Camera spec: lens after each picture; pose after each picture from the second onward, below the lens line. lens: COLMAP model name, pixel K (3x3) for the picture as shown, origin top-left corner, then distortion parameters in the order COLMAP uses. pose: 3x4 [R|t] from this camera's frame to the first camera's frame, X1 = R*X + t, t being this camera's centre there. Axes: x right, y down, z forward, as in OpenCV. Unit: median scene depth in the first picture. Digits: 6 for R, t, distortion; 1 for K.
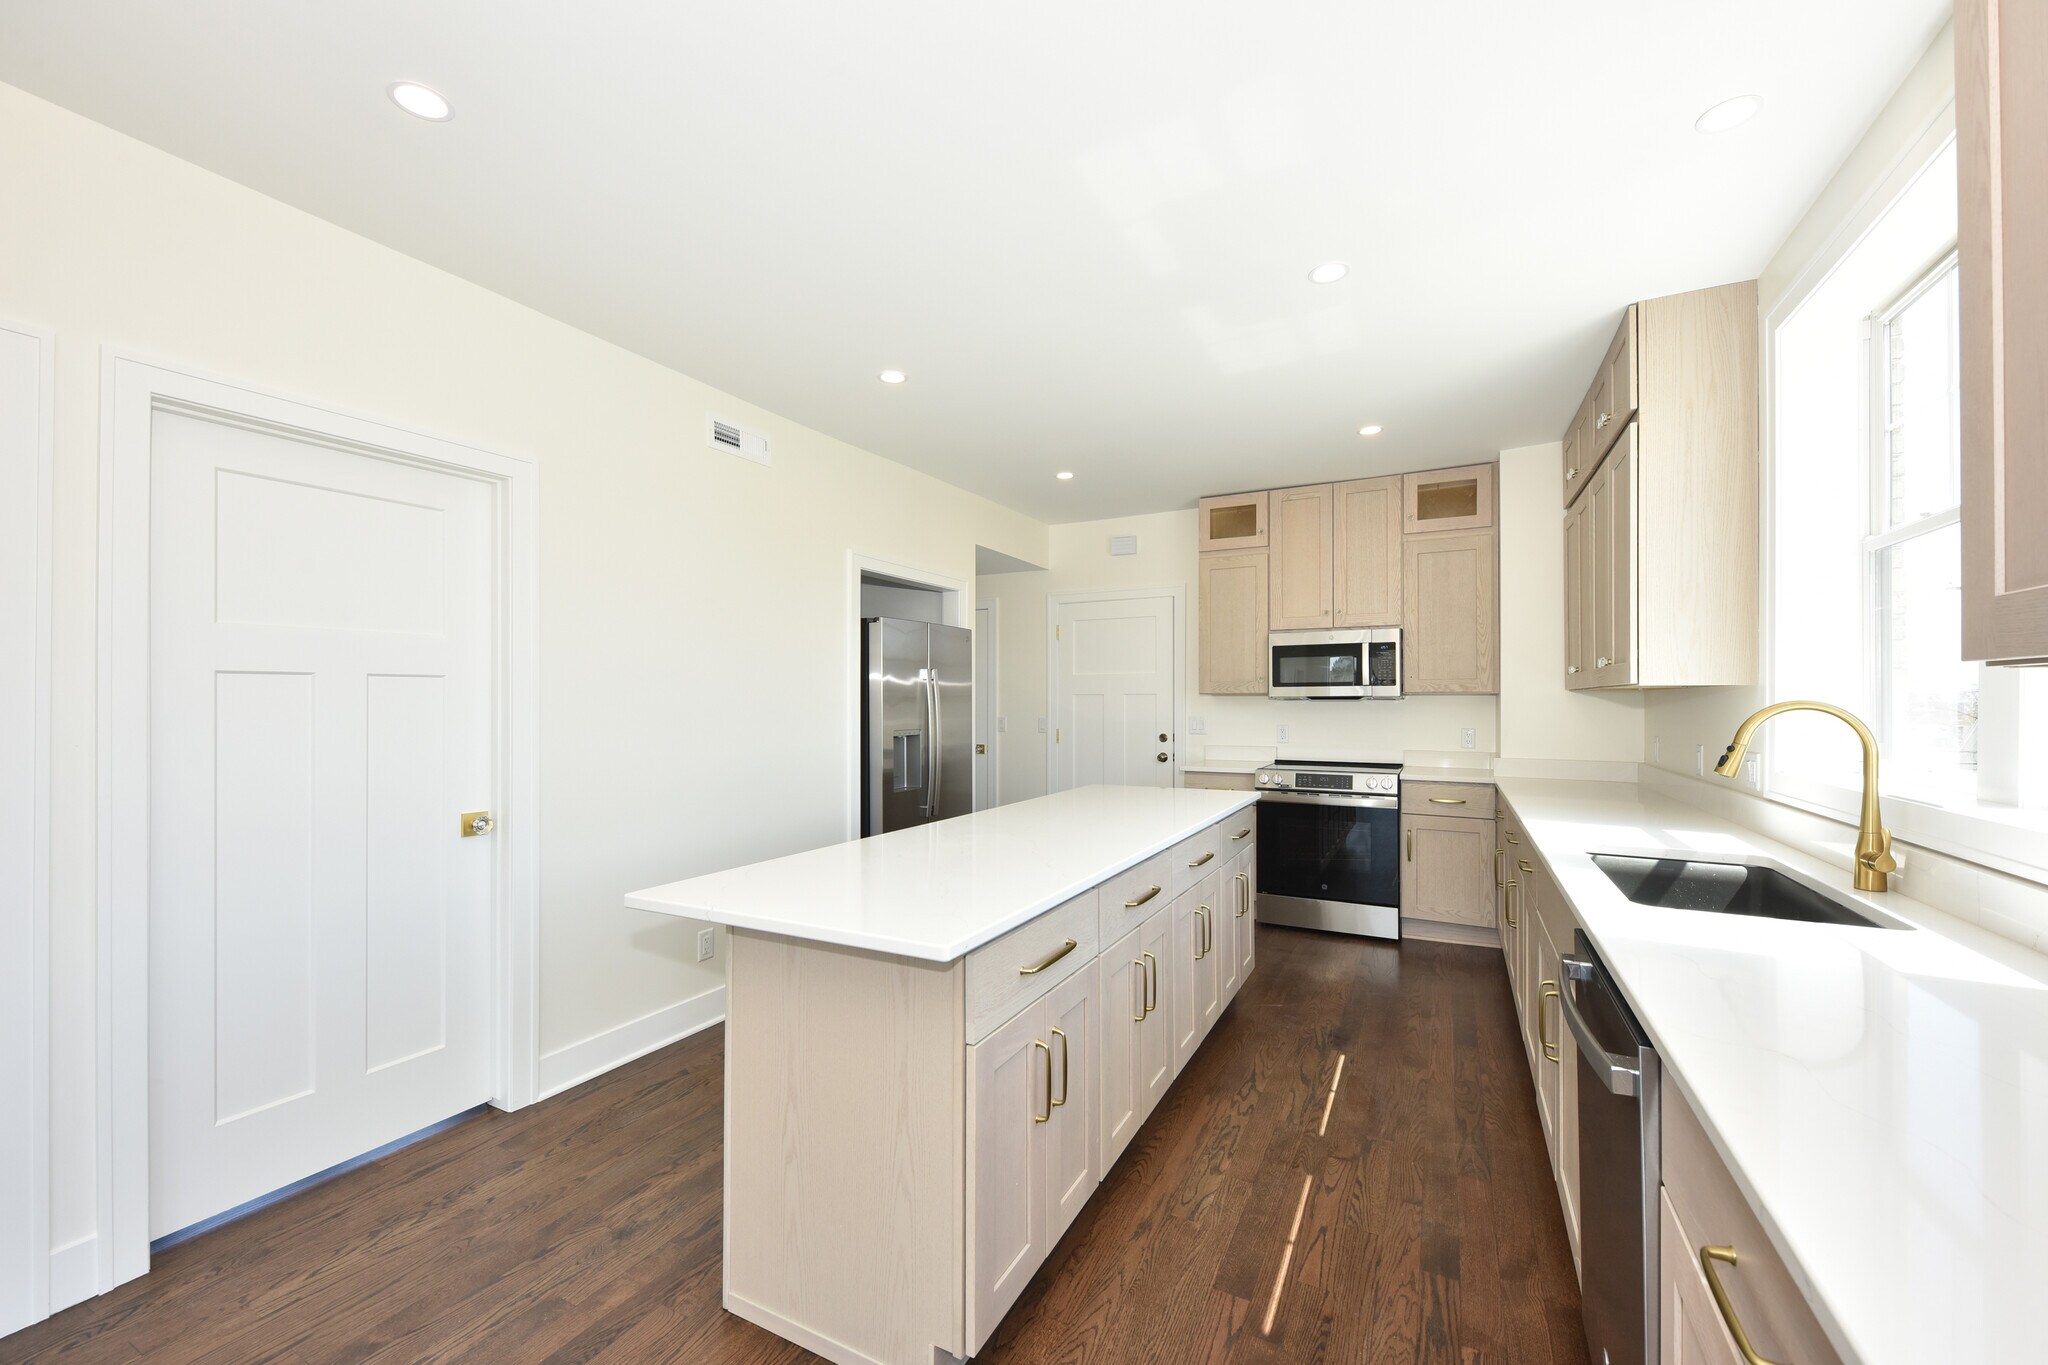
lens RADIAL K [[798.8, 0, 1027.6], [0, 798.8, 694.4], [0, 0, 1]] dist [0.000176, 0.000017]
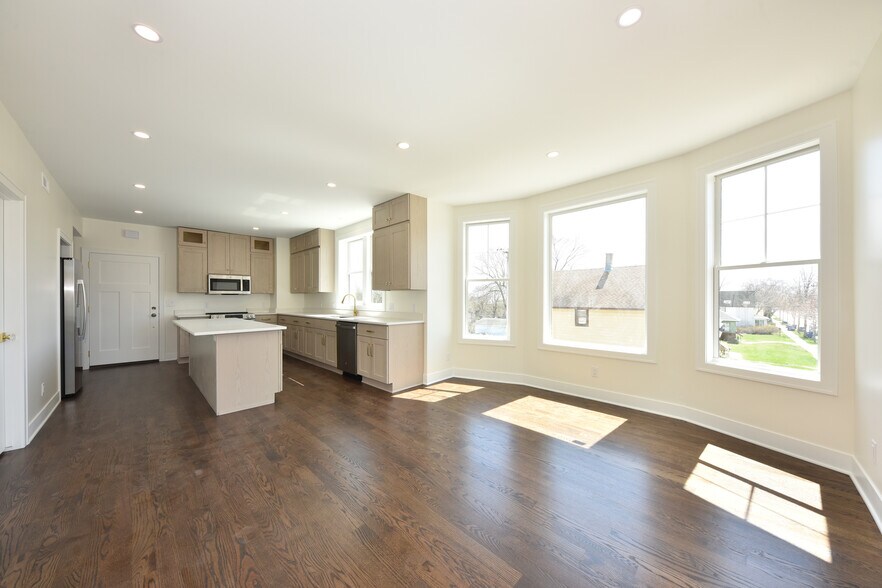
lens RADIAL K [[344.0, 0, 442.6], [0, 344.0, 299.1], [0, 0, 1]] dist [0.000176, 0.000017]
pose [[0.319149, 0.003481, 0.947698, -0.758725], [-0.006258, 0.999979, -0.001566, 0.022458], [-0.947684, -0.005431, 0.319164, -0.382699]]
